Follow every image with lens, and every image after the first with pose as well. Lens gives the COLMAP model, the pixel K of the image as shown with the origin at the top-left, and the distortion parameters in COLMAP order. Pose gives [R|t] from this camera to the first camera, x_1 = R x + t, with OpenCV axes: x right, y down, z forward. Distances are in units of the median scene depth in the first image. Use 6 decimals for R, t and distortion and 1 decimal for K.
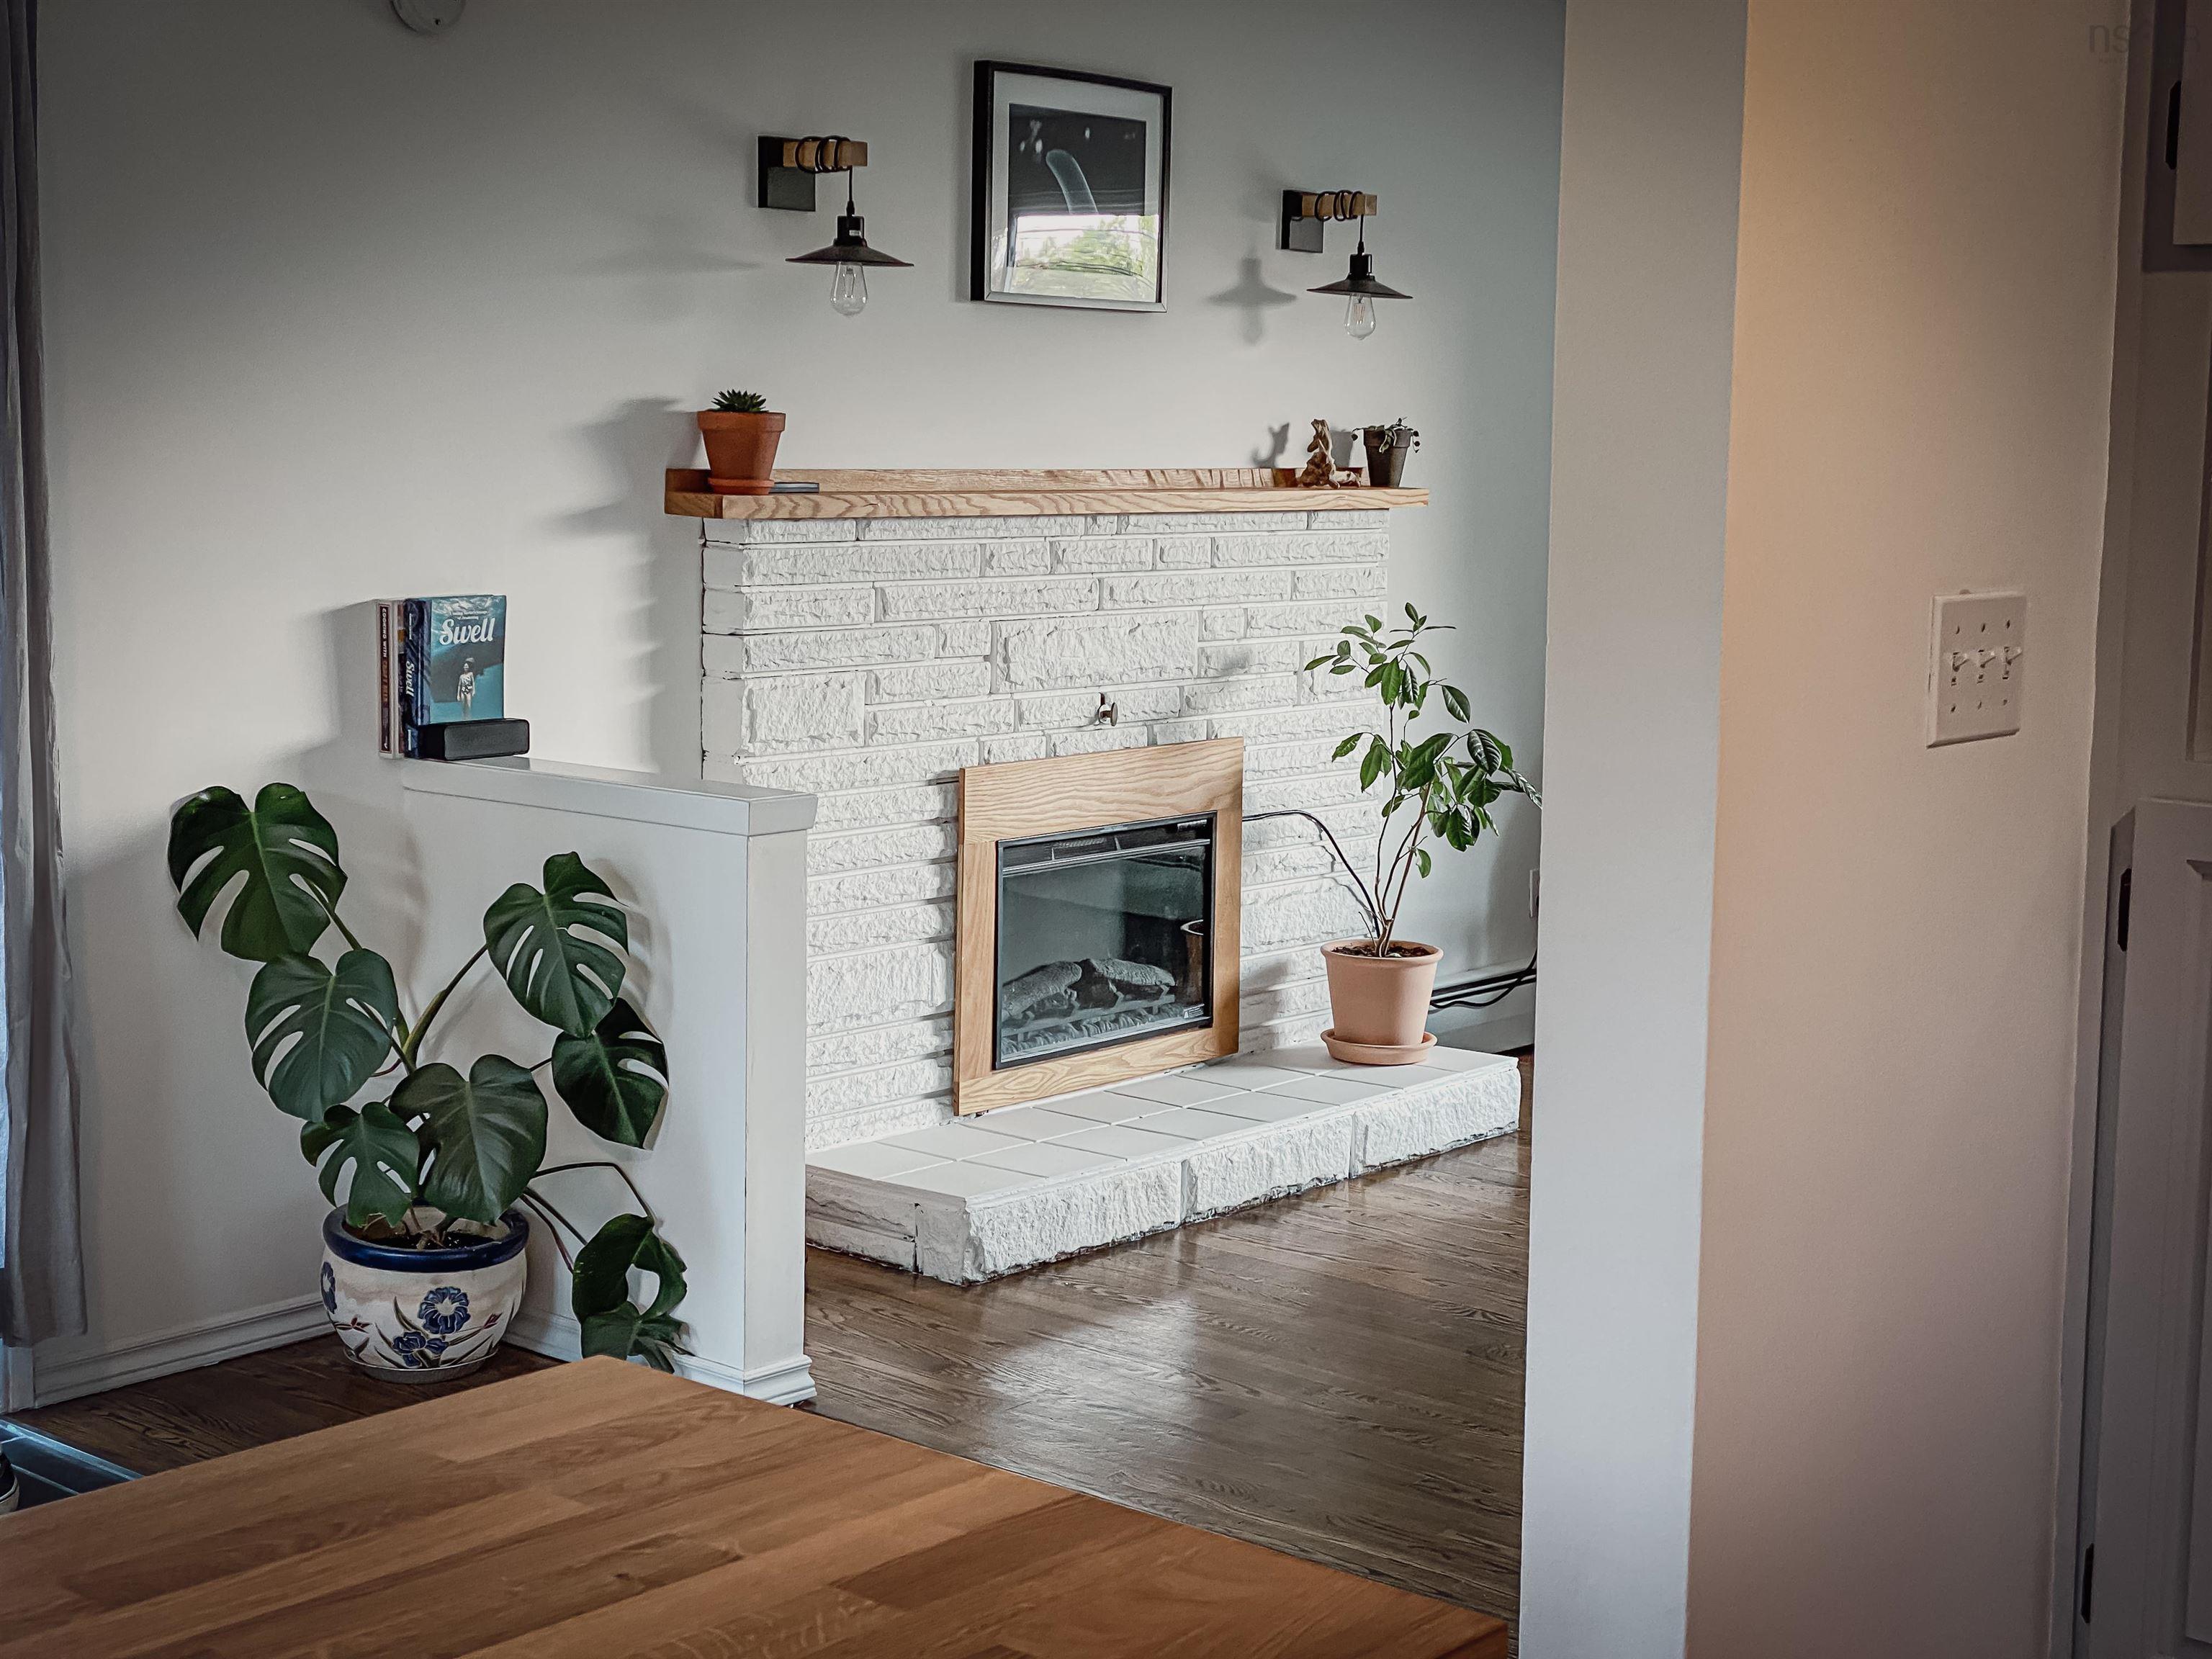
lens RADIAL K [[3347.7, 0, 1110.4], [0, 3347.7, 819.4], [0, 0, 1]] dist [0.043251, 0.125733]
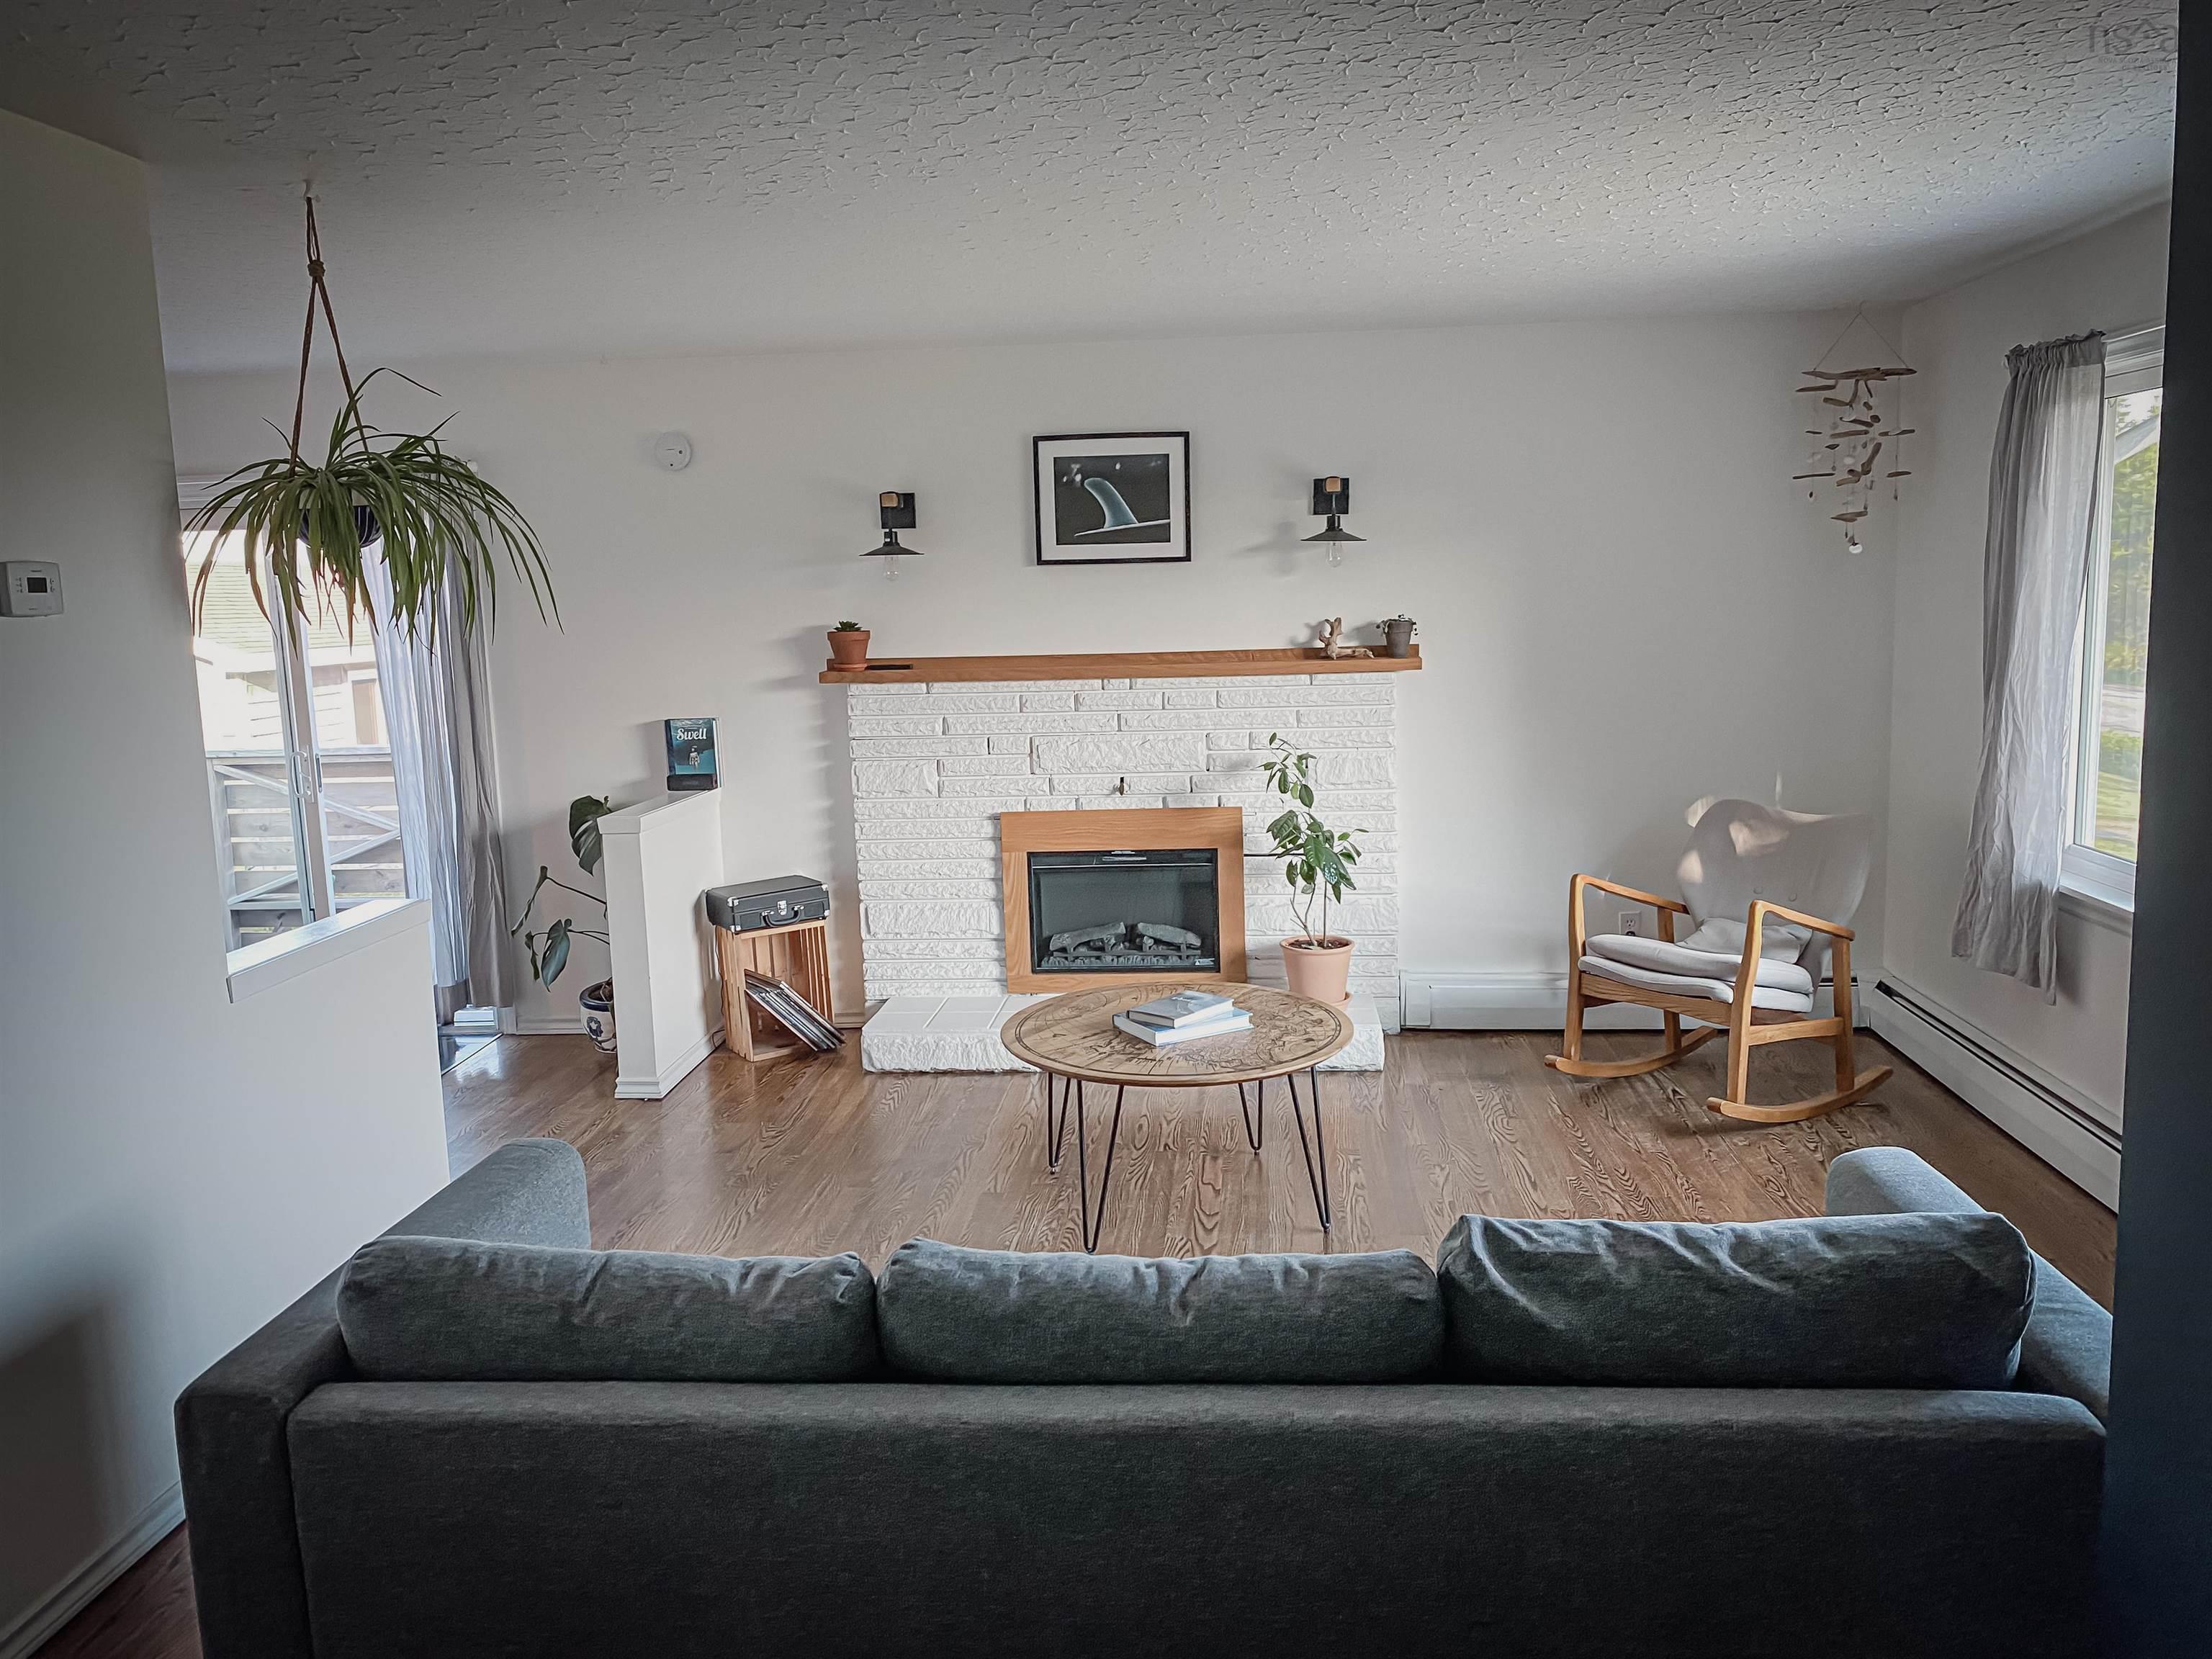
lens RADIAL K [[1690.6, 0, 1107.8], [0, 1690.6, 816.2], [0, 0, 1]] dist [0.081592, -0.167188]
pose [[0.571171, 0.079953, -0.816928, 0.766668], [-0.061093, 0.996625, 0.054826, -0.068592], [0.818555, 0.018593, 0.574128, 0.488819]]
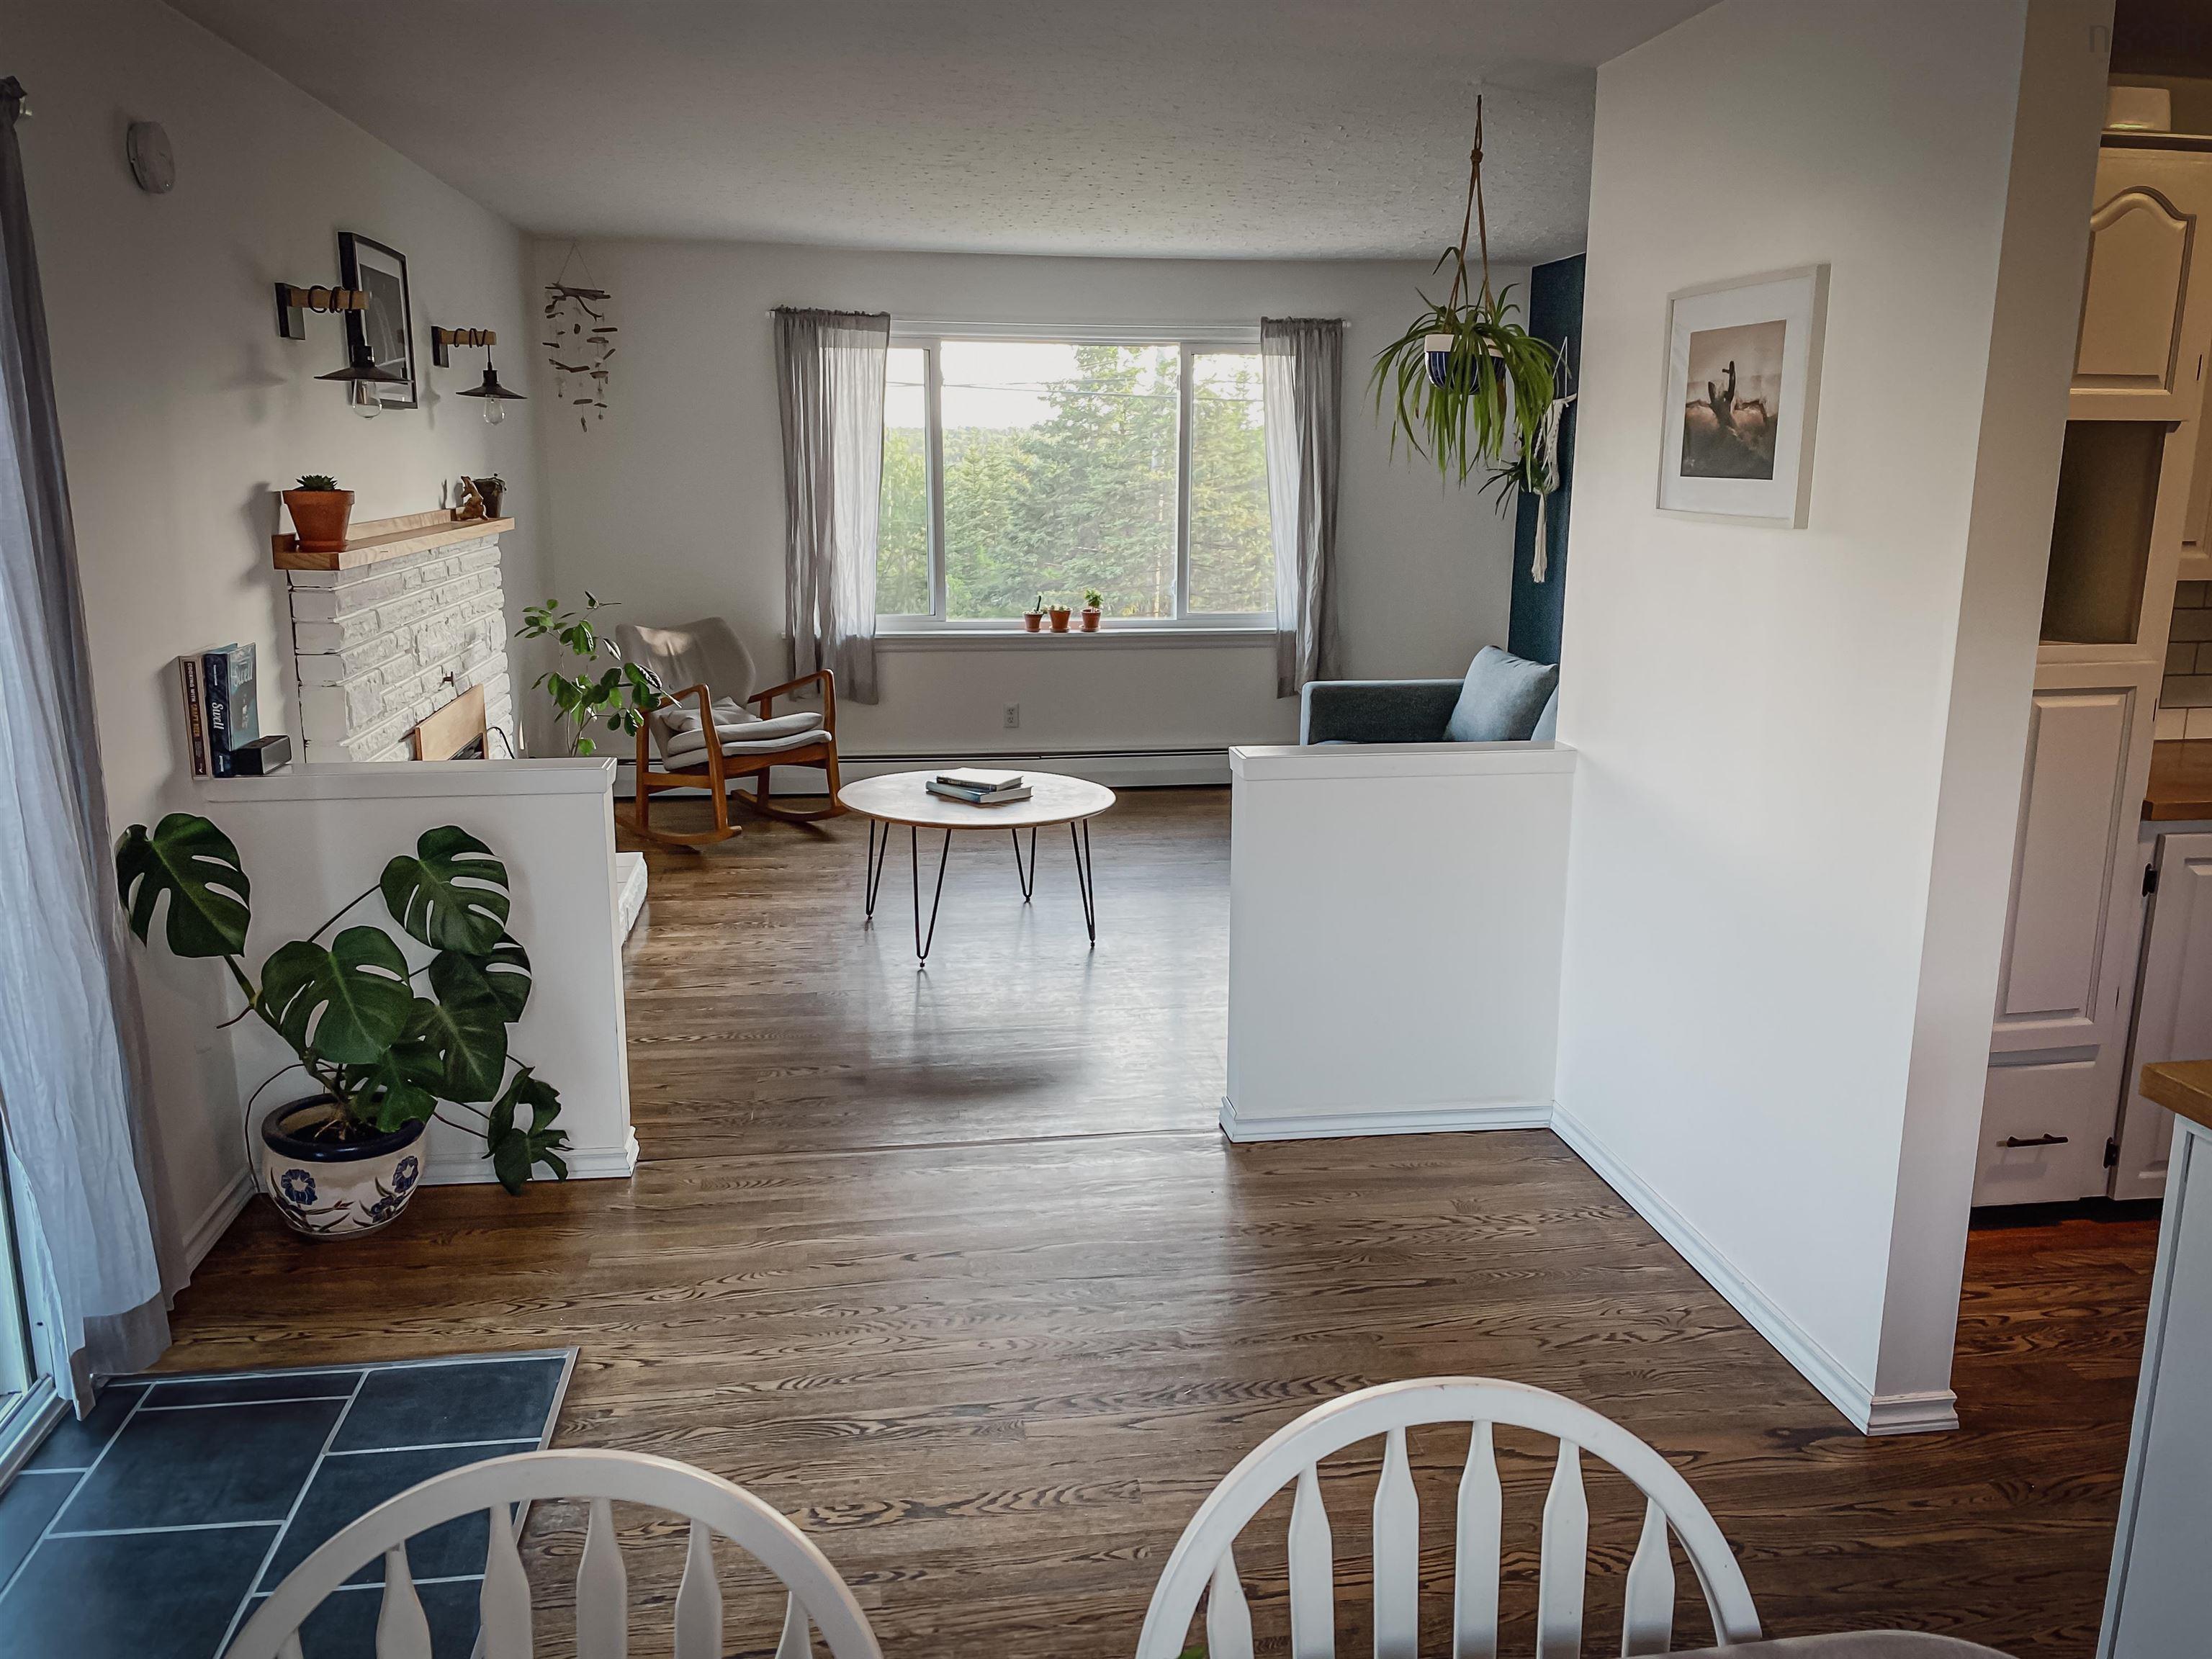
lens RADIAL K [[1690.6, 0, 1107.8], [0, 1690.6, 816.2], [0, 0, 1]] dist [0.081592, -0.167188]
pose [[0.665757, -0.173063, 0.725822, -0.390025], [0.096782, 0.984542, 0.145979, -0.056223], [-0.739866, -0.026940, 0.672215, 0.264133]]
